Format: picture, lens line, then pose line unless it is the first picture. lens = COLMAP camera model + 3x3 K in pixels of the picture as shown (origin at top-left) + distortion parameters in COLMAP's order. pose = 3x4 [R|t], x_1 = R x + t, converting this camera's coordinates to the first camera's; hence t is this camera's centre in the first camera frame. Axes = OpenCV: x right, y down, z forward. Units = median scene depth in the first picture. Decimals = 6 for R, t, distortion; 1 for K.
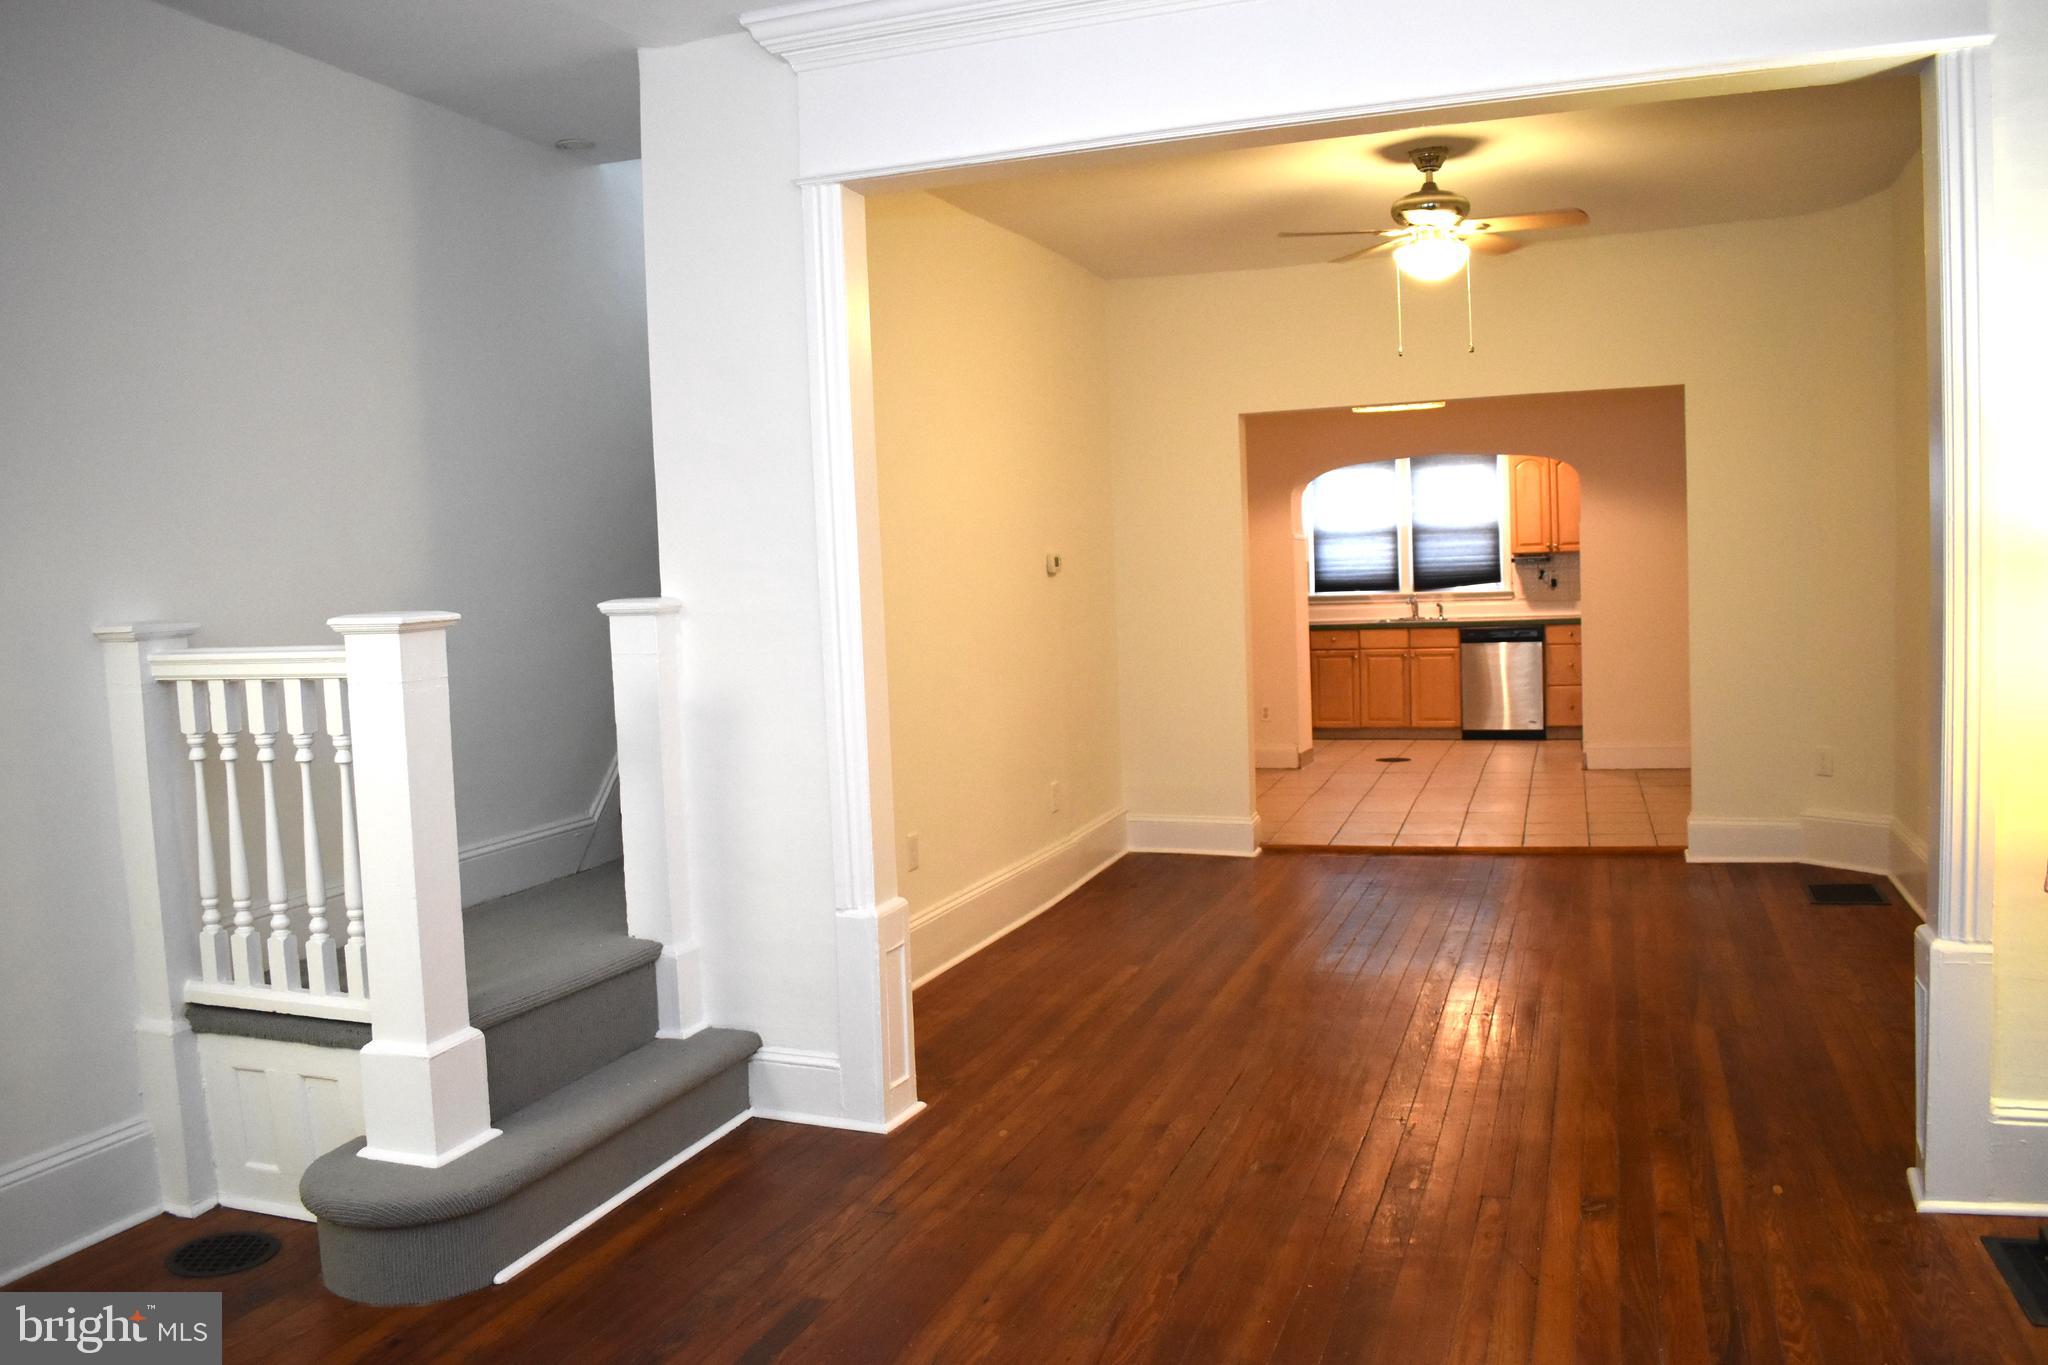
lens RADIAL K [[1606.5, 0, 1017.4], [0, 1606.5, 675.6], [0, 0, 1]] dist [-0.092626, 0.015320]
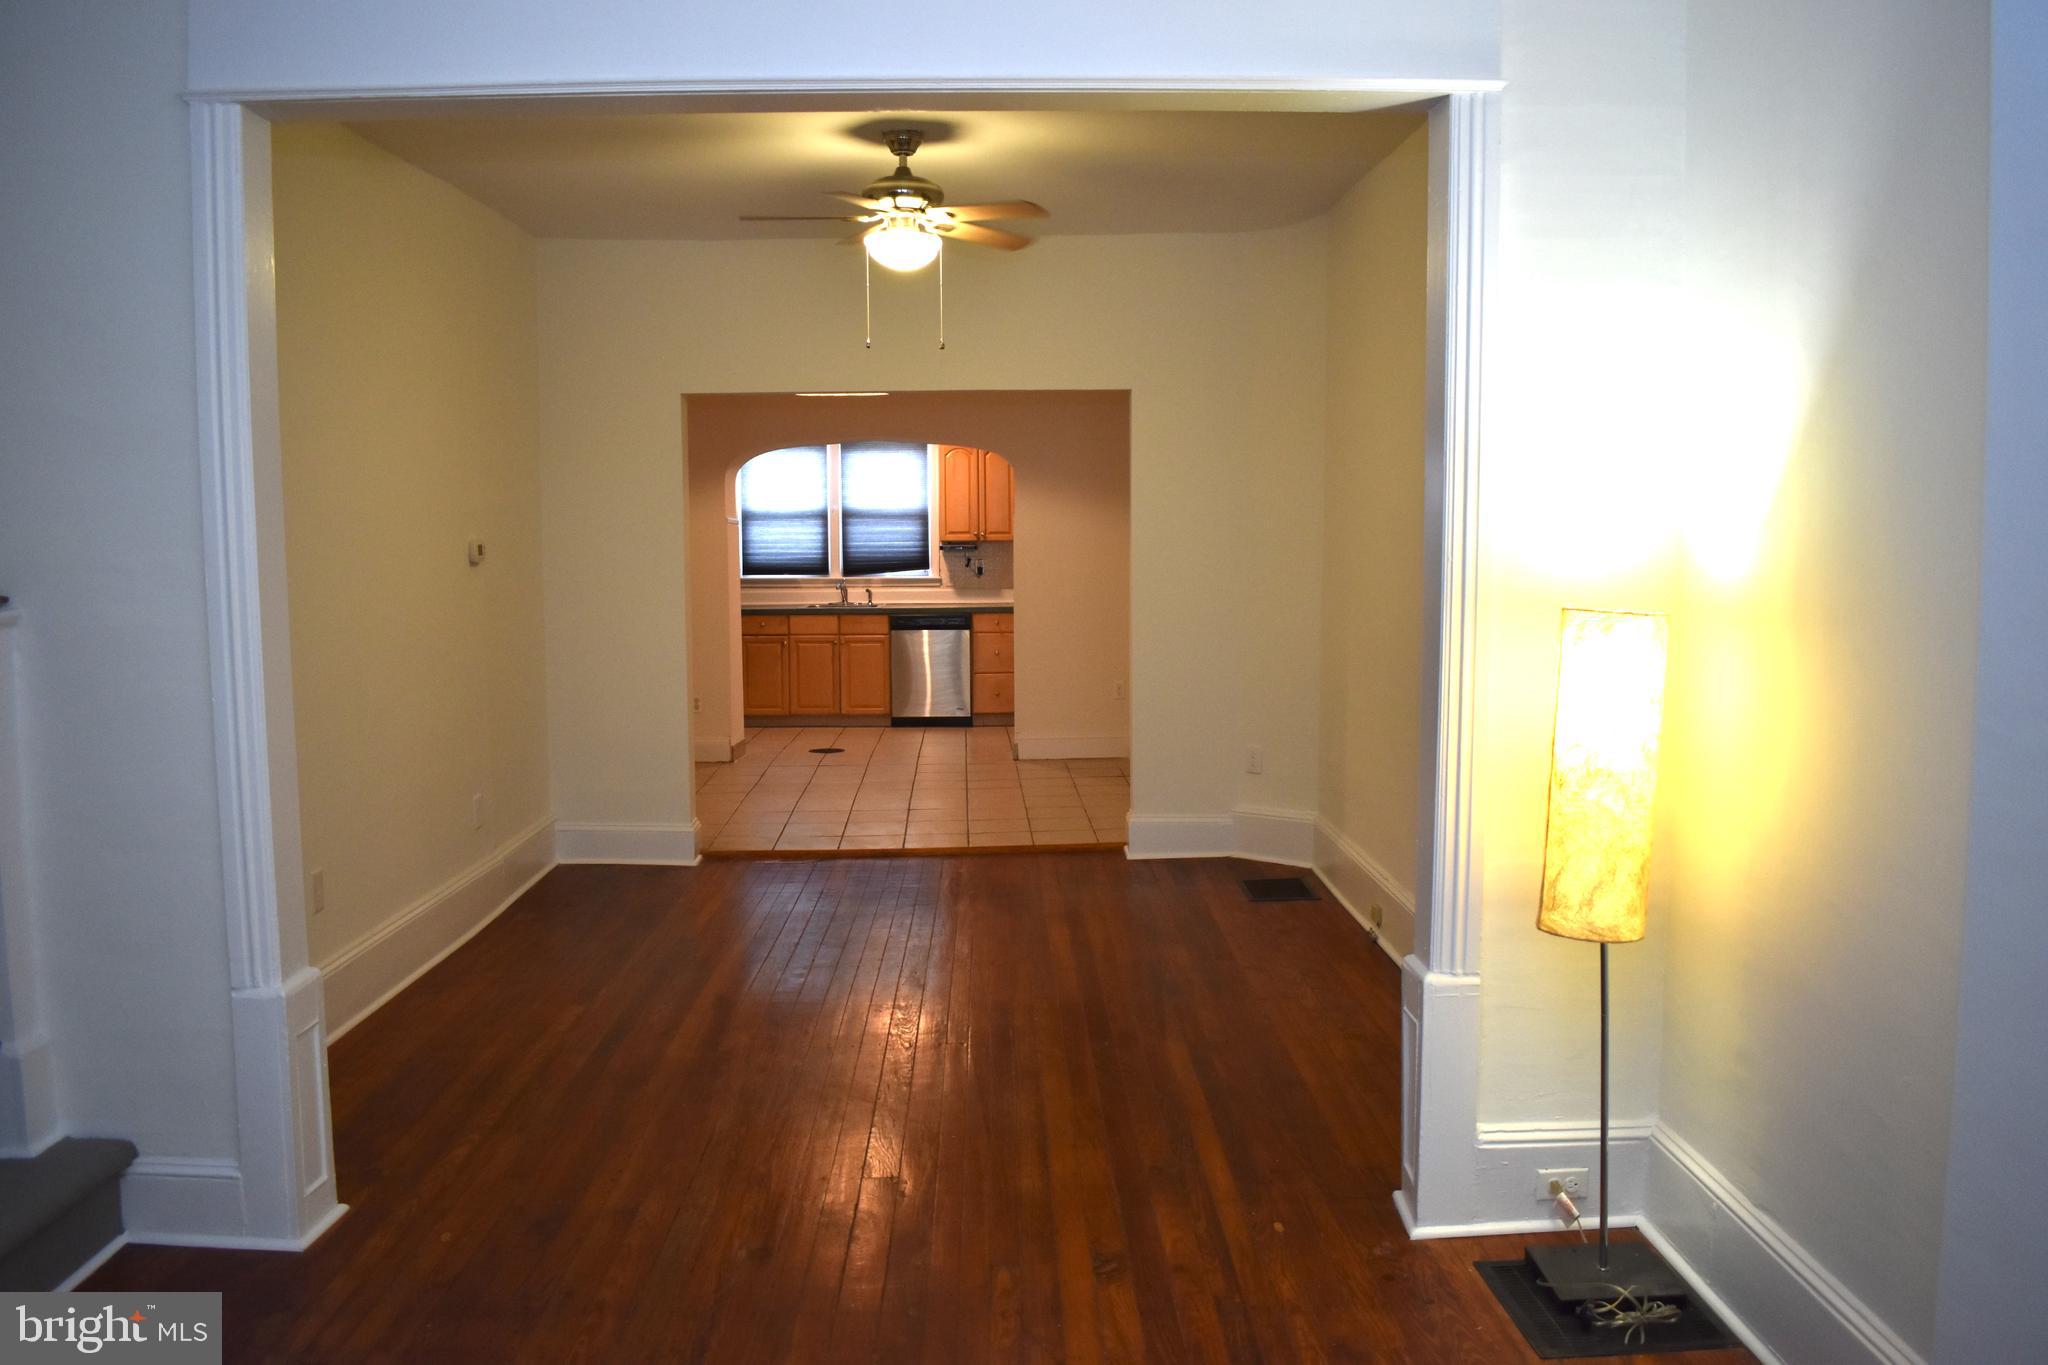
lens RADIAL K [[1606.5, 0, 1017.4], [0, 1606.5, 675.6], [0, 0, 1]] dist [-0.092626, 0.015320]
pose [[0.932958, -0.000500, 0.359986, -0.017819], [-0.006780, 0.999797, 0.018961, -0.022977], [-0.359922, -0.020131, 0.932765, 0.072719]]
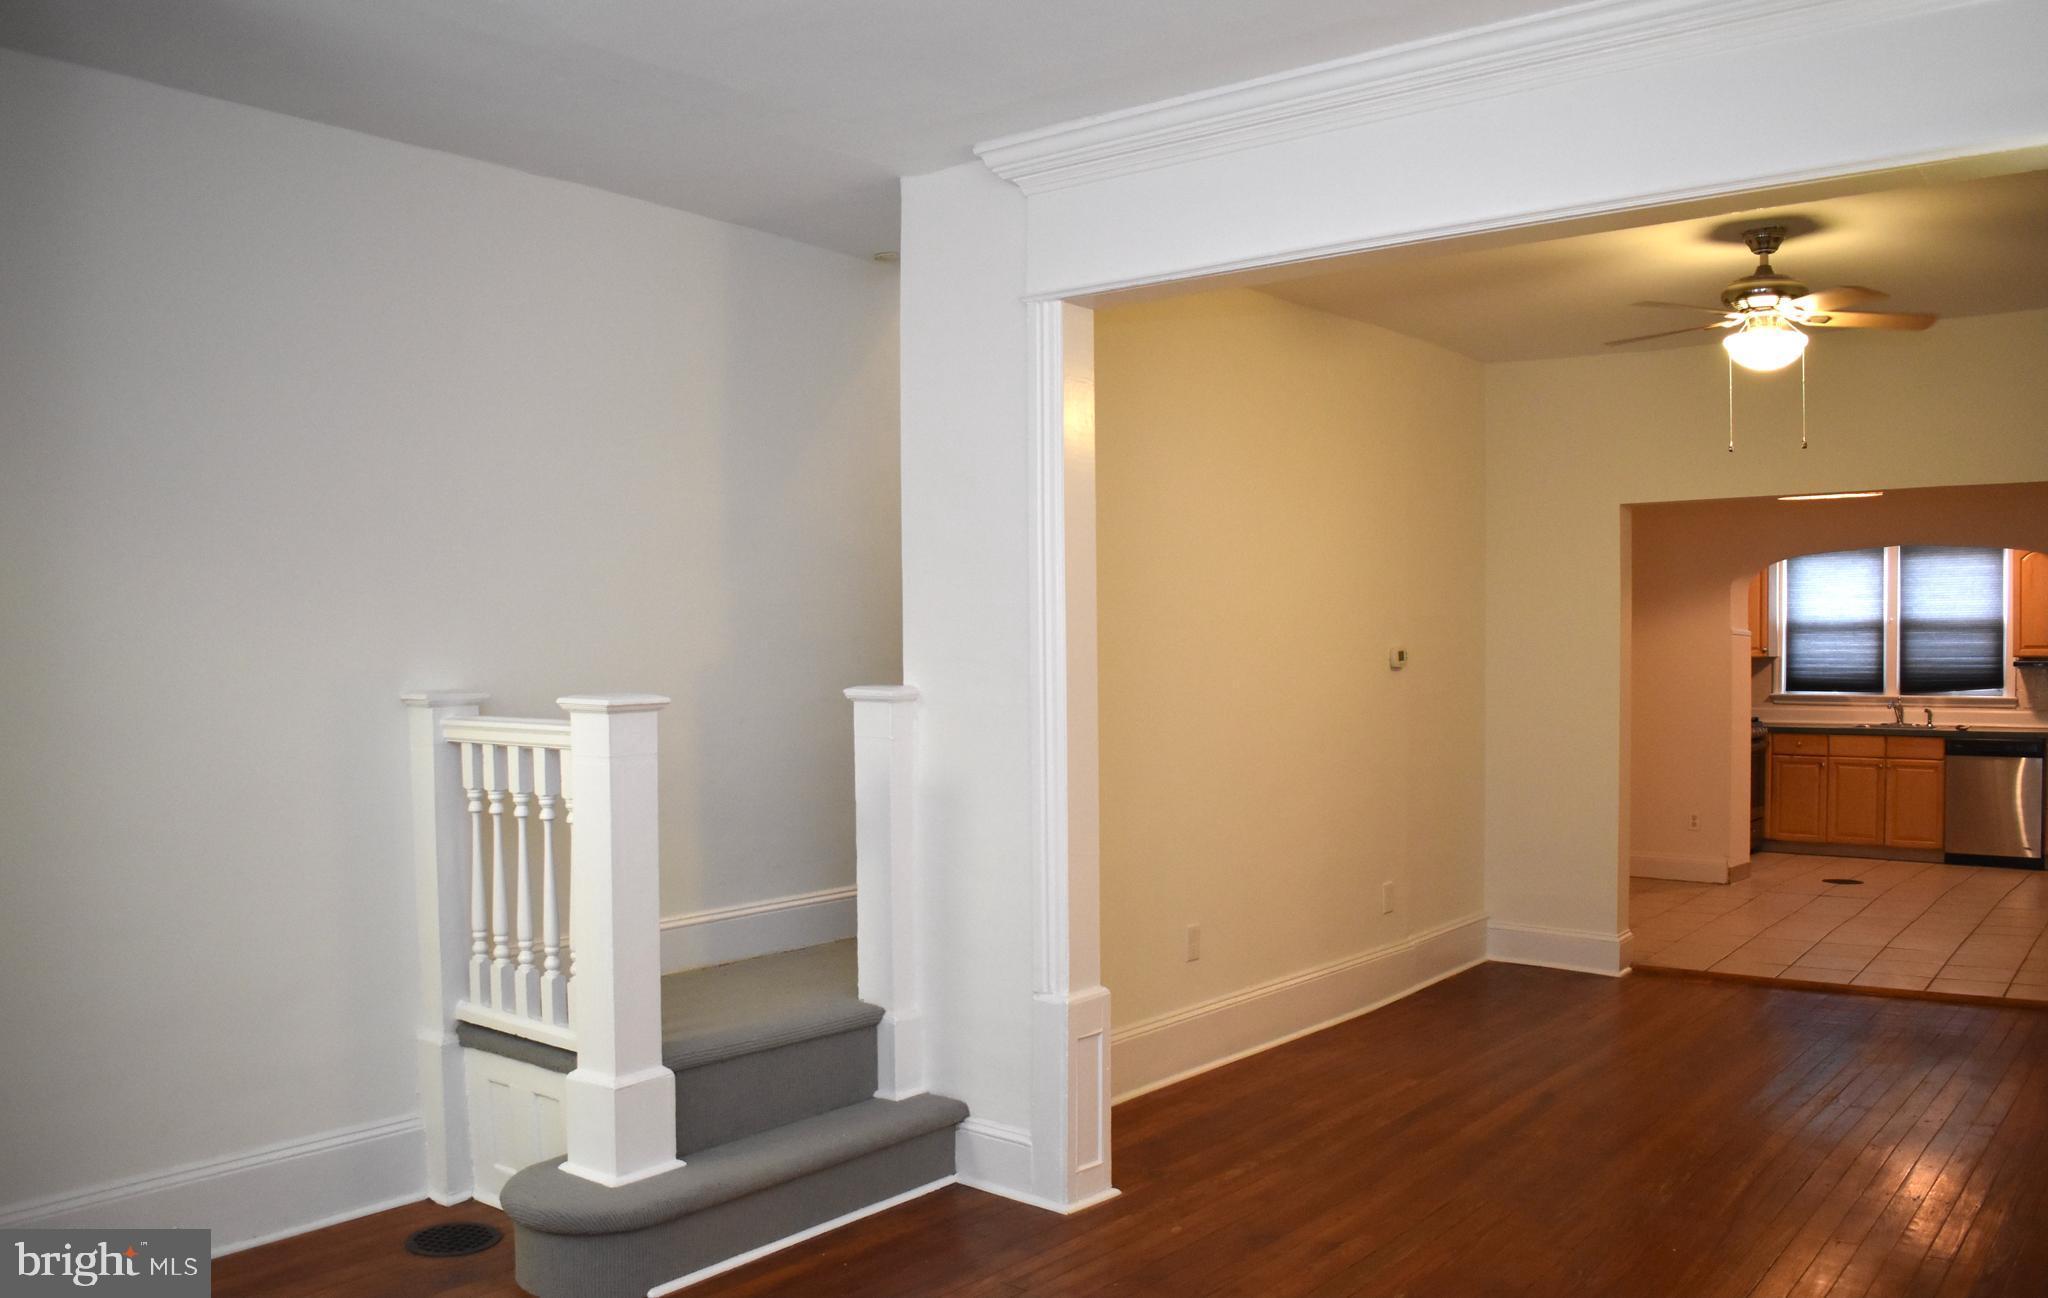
lens RADIAL K [[1653.2, 0, 1044.8], [0, 1653.2, 693.6], [0, 0, 1]] dist [-0.087641, 0.000956]
pose [[0.950825, 0.041793, -0.306895, 0.147739], [-0.051304, 0.998419, -0.022986, -0.016353], [0.305449, 0.037601, 0.951466, -0.017130]]
